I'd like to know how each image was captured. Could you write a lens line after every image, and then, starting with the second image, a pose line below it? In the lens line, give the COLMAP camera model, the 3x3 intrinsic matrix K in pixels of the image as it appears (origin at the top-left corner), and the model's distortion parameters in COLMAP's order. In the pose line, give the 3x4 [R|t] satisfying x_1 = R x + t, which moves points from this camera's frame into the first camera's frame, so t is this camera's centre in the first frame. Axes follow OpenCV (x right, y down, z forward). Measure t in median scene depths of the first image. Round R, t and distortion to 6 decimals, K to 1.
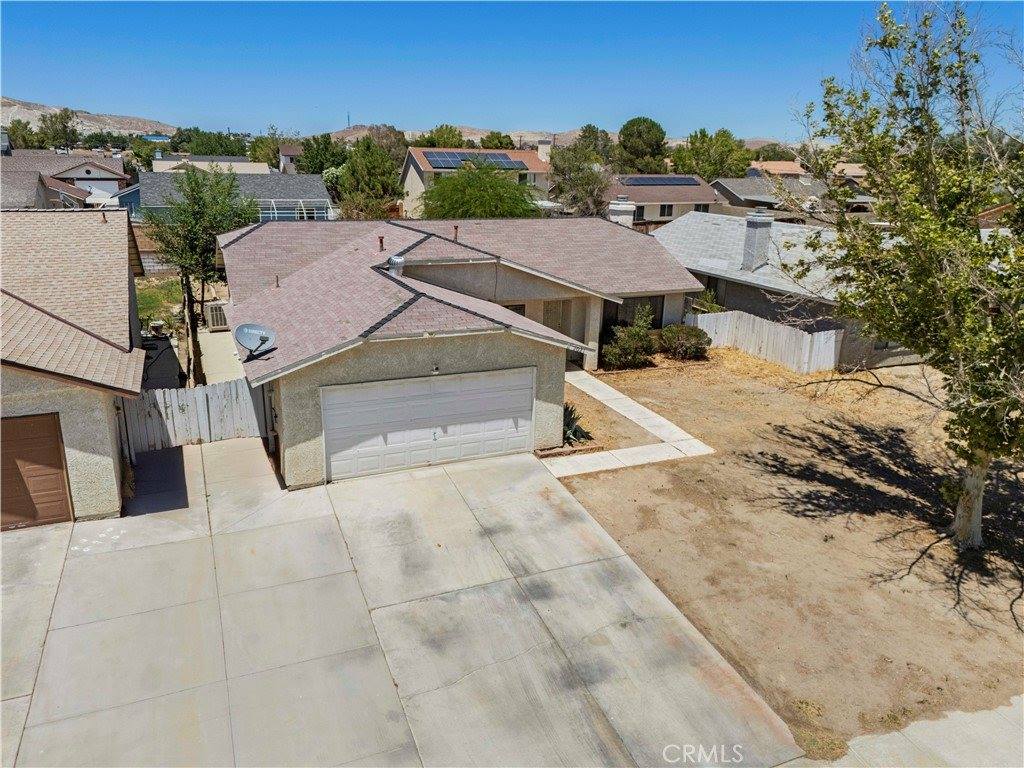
lens RADIAL K [[758.9, 0, 509.8], [0, 758.9, 379.9], [0, 0, 1]] dist [0.080993, -0.073463]
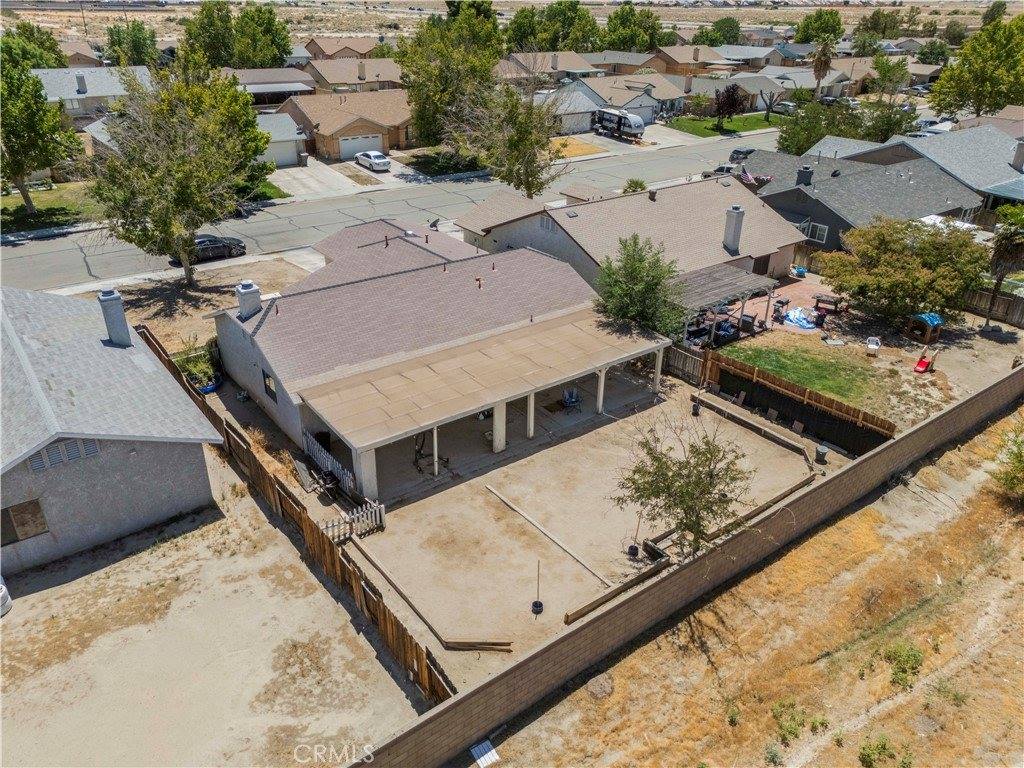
lens RADIAL K [[758.9, 0, 509.8], [0, 758.9, 379.9], [0, 0, 1]] dist [0.080993, -0.073463]
pose [[-0.969612, 0.074223, -0.233118, 0.099230], [-0.106505, 0.729770, 0.675346, -1.476002], [0.220249, 0.679651, -0.699689, 3.198295]]
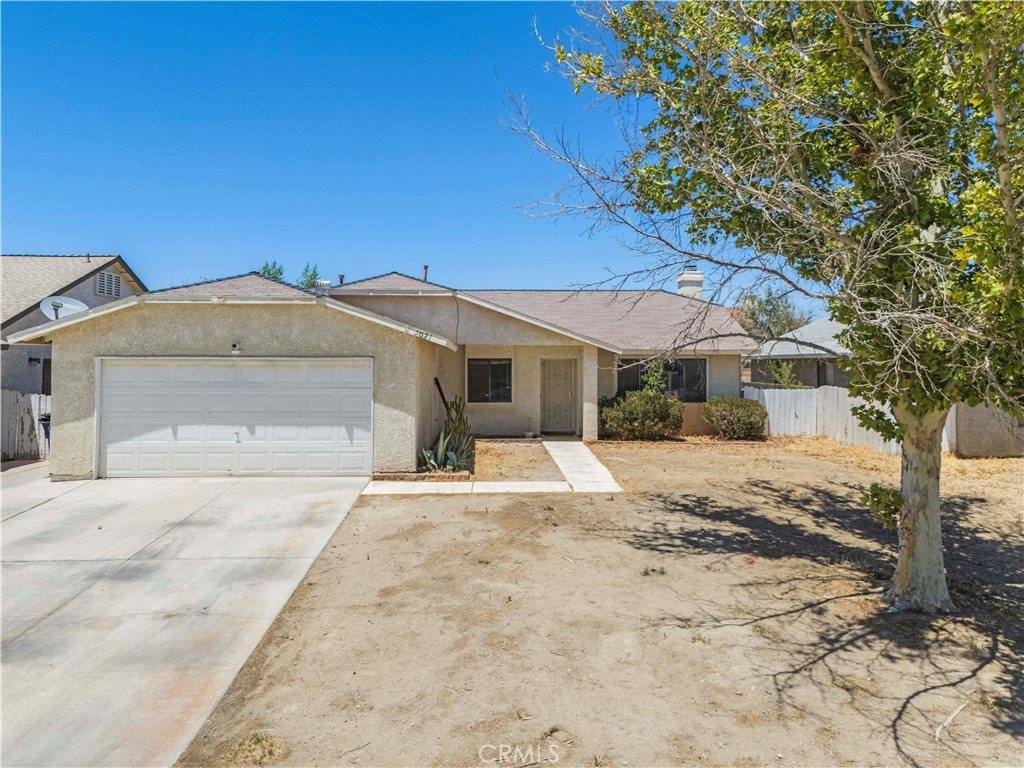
lens RADIAL K [[771.1, 0, 512.4], [0, 771.1, 348.4], [0, 0, 1]] dist [0.072303, -0.060129]
pose [[0.931780, -0.026048, -0.362089, 0.468582], [-0.087171, 0.952186, -0.292820, 0.198898], [0.352403, 0.304407, 0.884957, 0.337357]]
